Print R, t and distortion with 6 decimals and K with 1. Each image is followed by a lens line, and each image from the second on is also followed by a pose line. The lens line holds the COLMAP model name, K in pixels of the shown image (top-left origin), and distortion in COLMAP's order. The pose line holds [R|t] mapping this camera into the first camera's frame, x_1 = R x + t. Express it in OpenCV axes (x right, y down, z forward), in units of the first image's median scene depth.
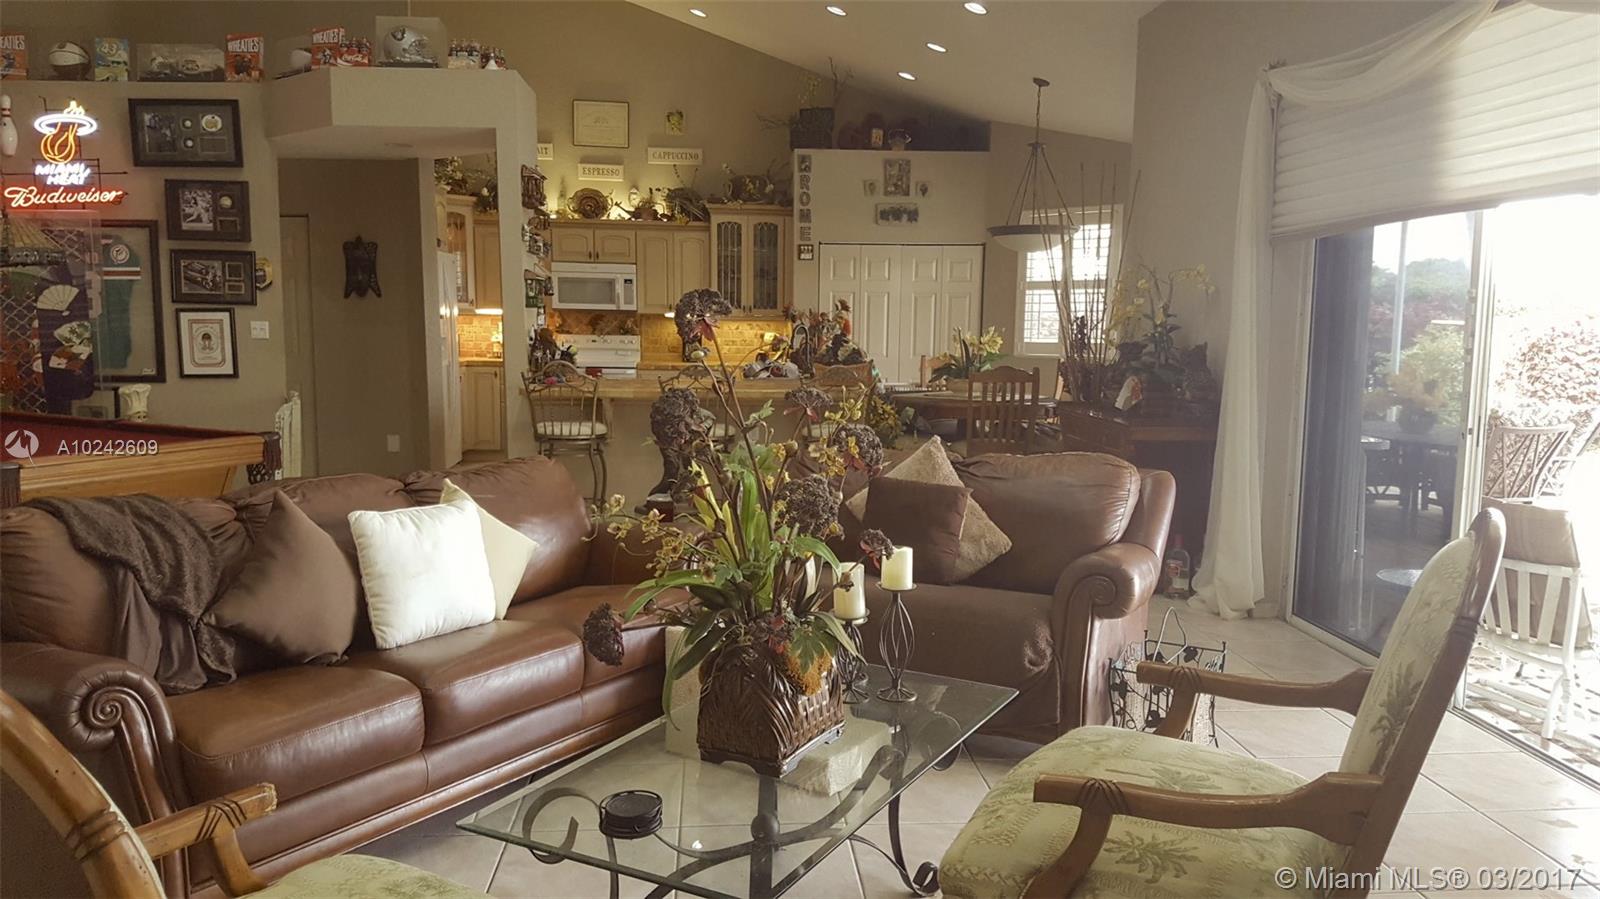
lens RADIAL K [[1169.5, 0, 800.0], [0, 1169.5, 449.5], [0, 0, 1]] dist [0.119327, -0.239094]
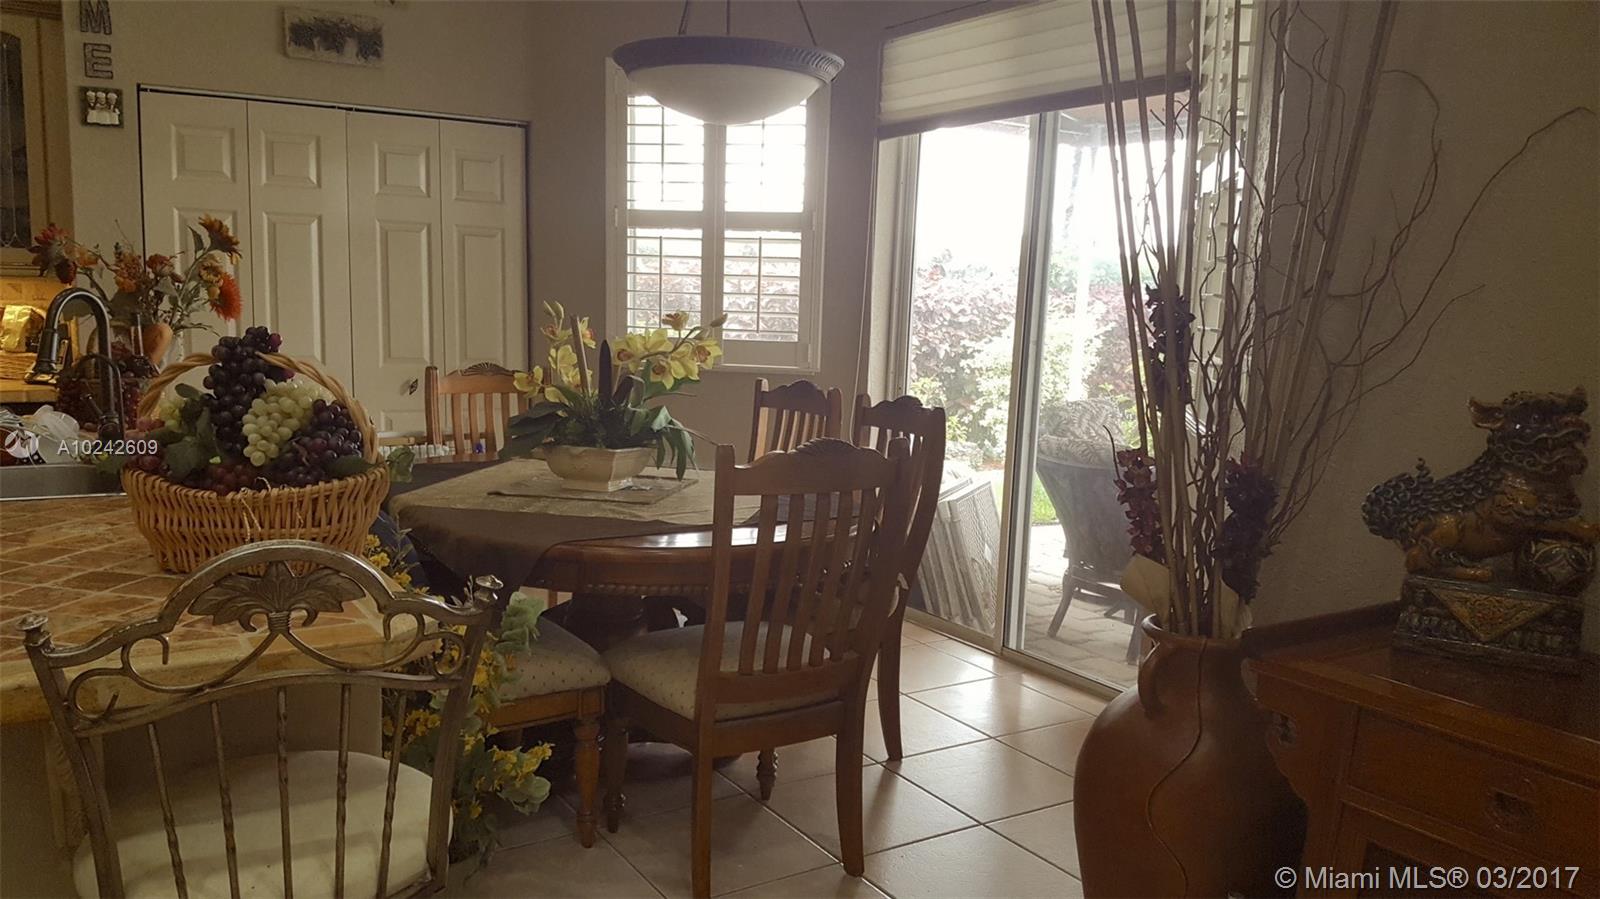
lens RADIAL K [[1213.3, 0, 752.8], [0, 1213.3, 483.3], [0, 0, 1]] dist [0.086540, -0.184416]
pose [[0.883984, -0.059285, 0.463743, 0.000332], [0.032667, 0.997335, 0.065231, -0.060082], [-0.466375, -0.042514, 0.883565, 0.519642]]
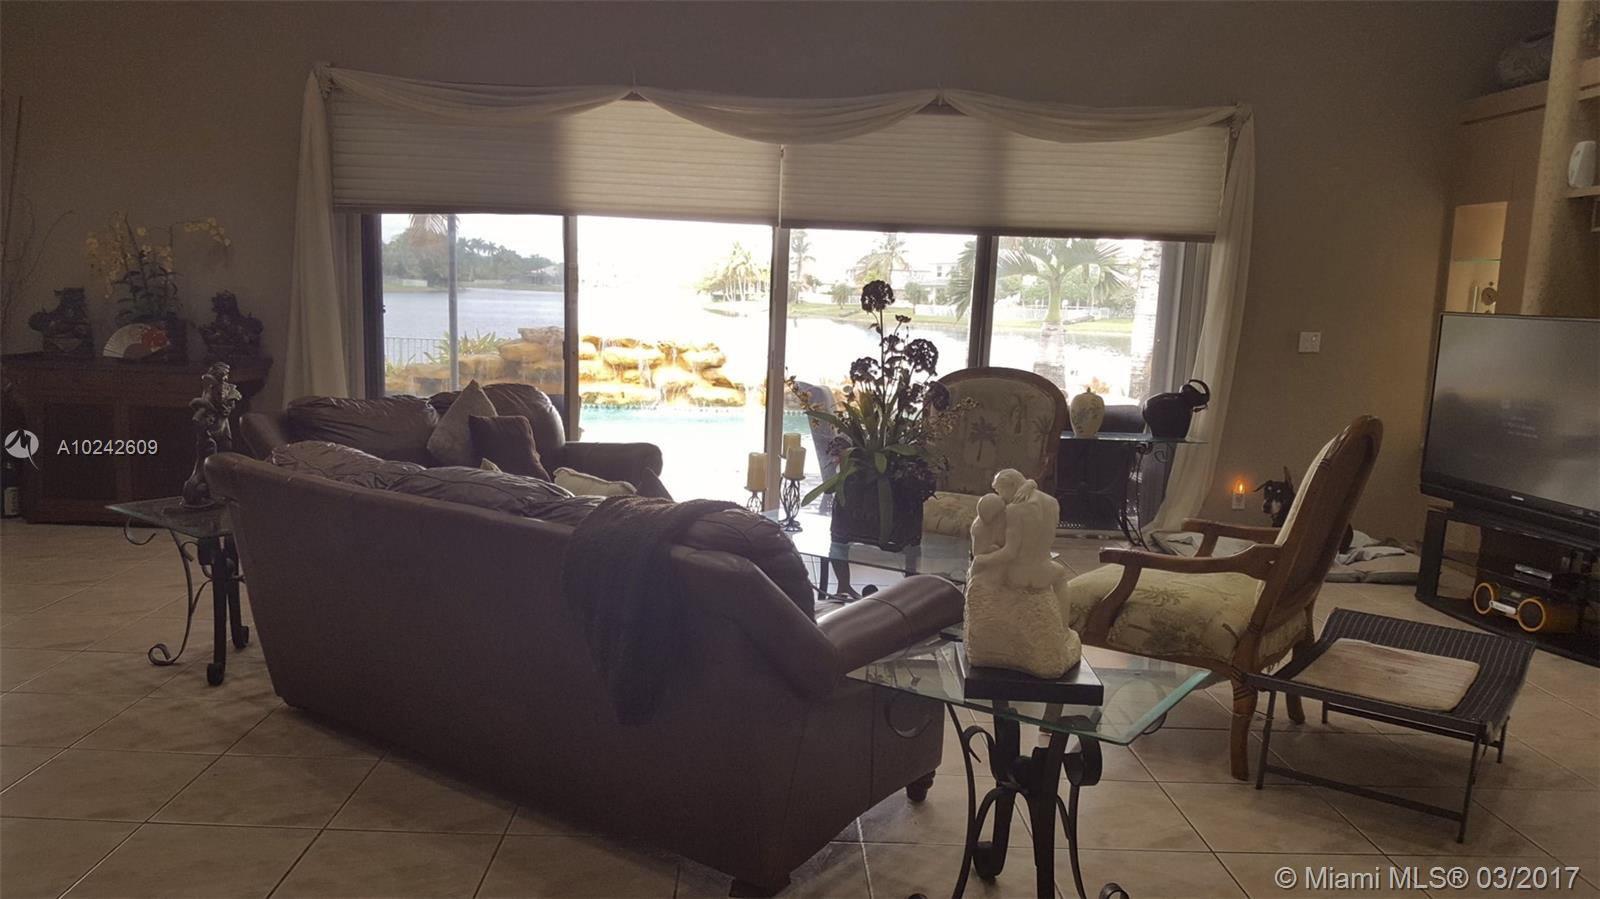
lens RADIAL K [[1181.6, 0, 770.6], [0, 1181.6, 467.9], [0, 0, 1]] dist [0.161421, -0.308559]
pose [[0.047194, -0.157859, 0.986333, -0.423655], [0.067860, 0.985659, 0.154504, -0.038399], [-0.996578, 0.059641, 0.057229, 0.236678]]
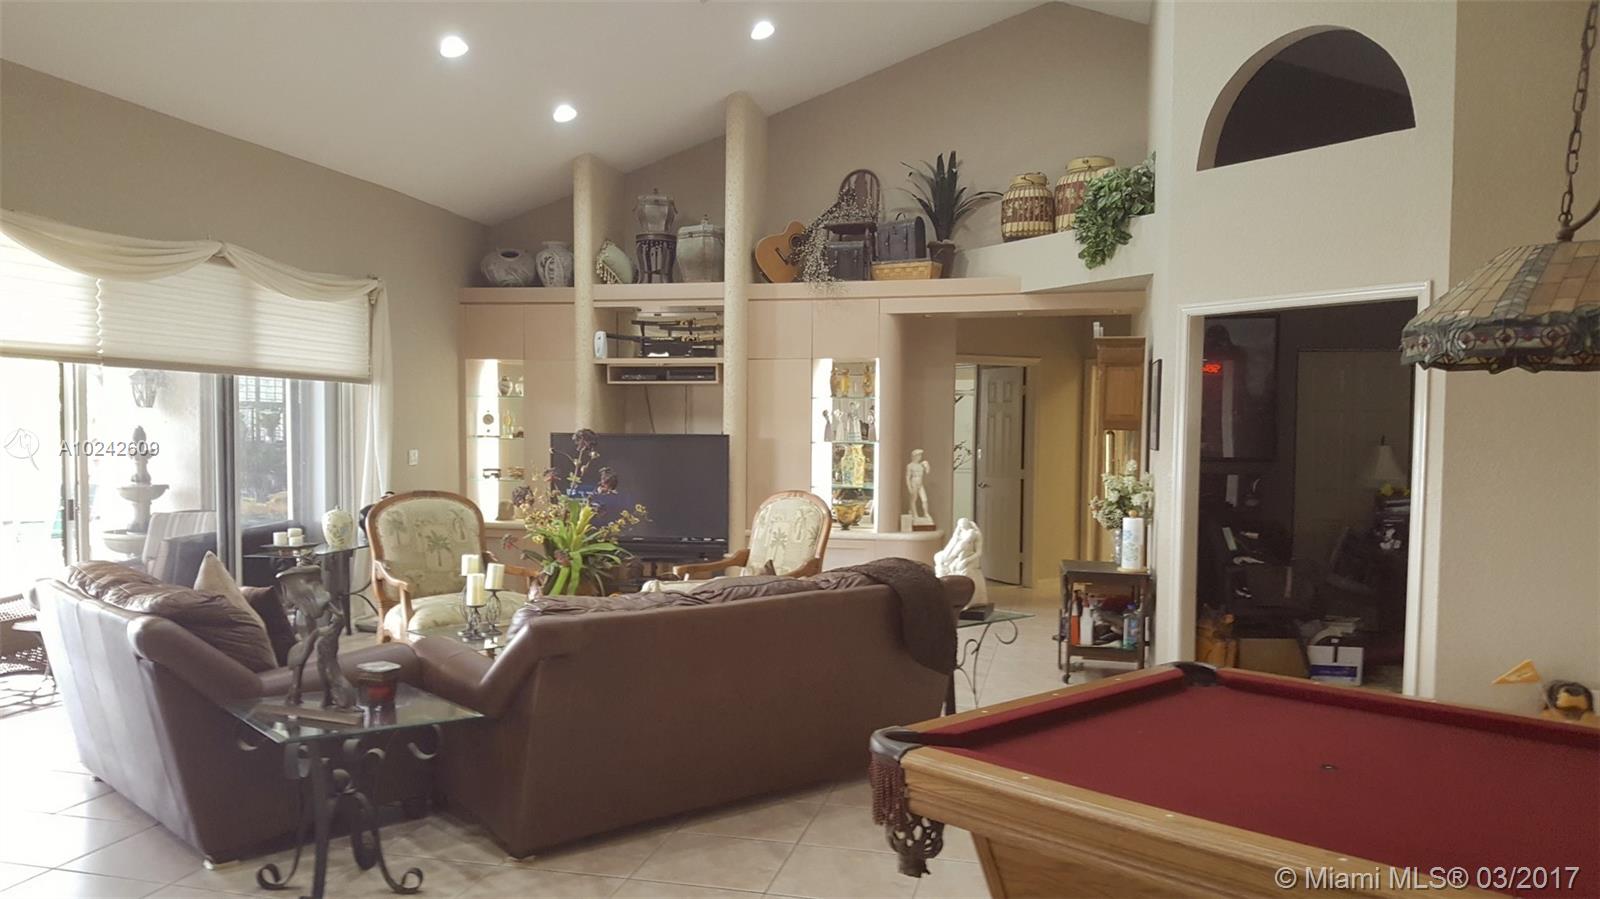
lens RADIAL K [[1209.1, 0, 775.4], [0, 1209.1, 489.0], [0, 0, 1]] dist [0.216033, -0.529325]
pose [[-0.957712, -0.036062, 0.285461, -0.275829], [0.008217, 0.988282, 0.152418, -0.093754], [-0.287612, 0.148318, -0.946193, 0.725179]]
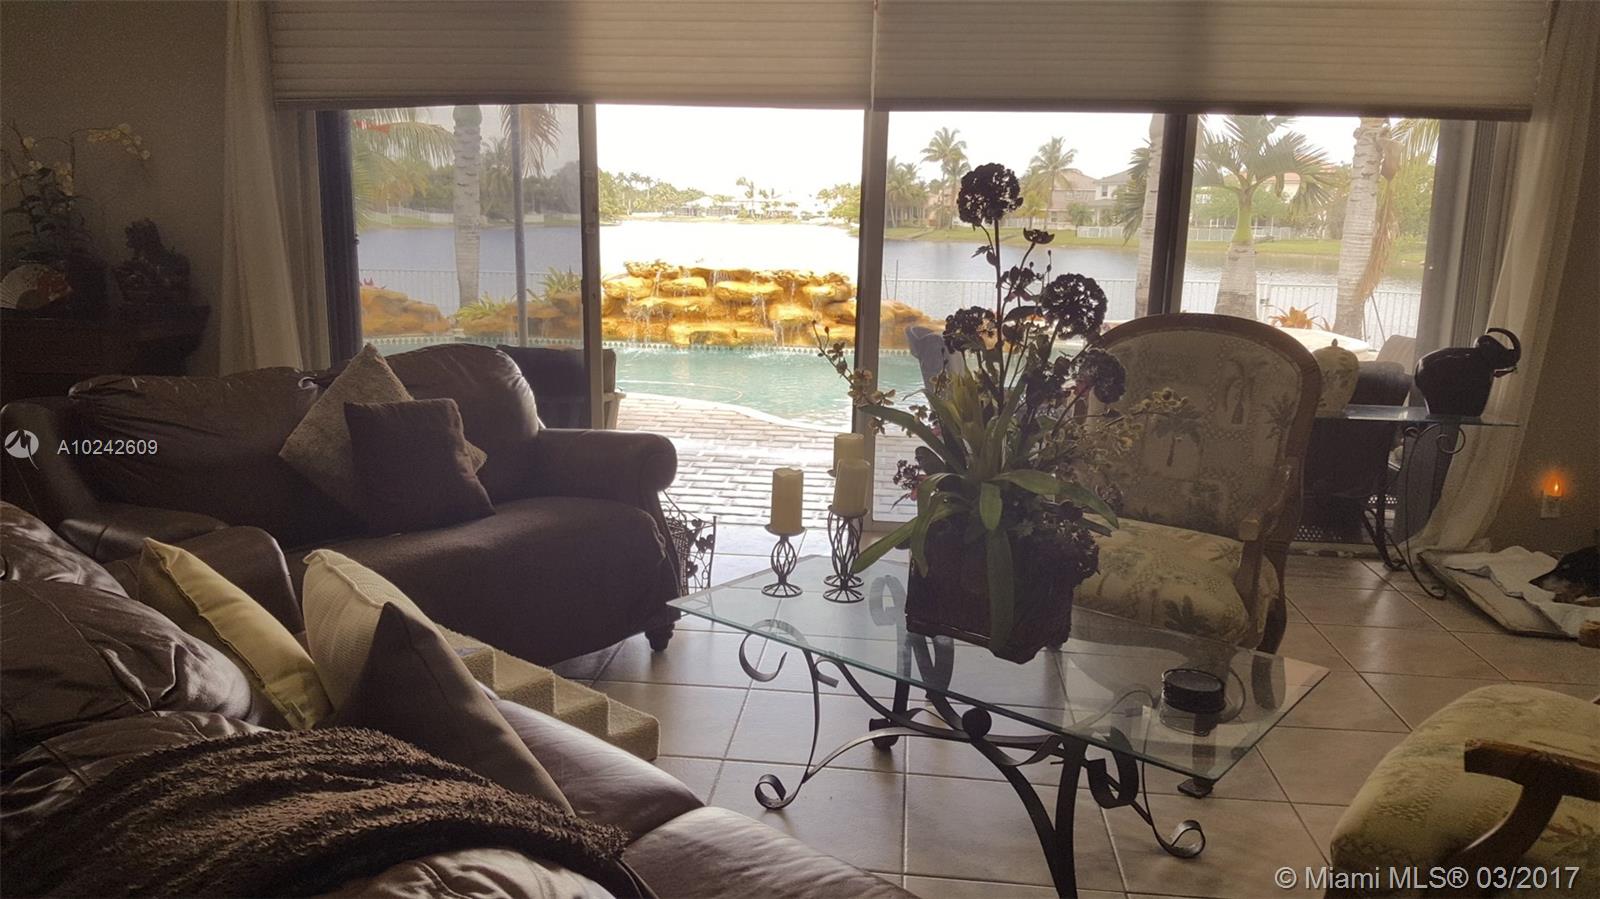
lens RADIAL K [[1181.6, 0, 770.6], [0, 1181.6, 467.9], [0, 0, 1]] dist [0.161421, -0.308559]
pose [[0.171623, -0.214148, 0.961606, -0.250214], [0.086331, 0.975603, 0.201857, -0.030428], [-0.981373, 0.048373, 0.185924, 0.222075]]
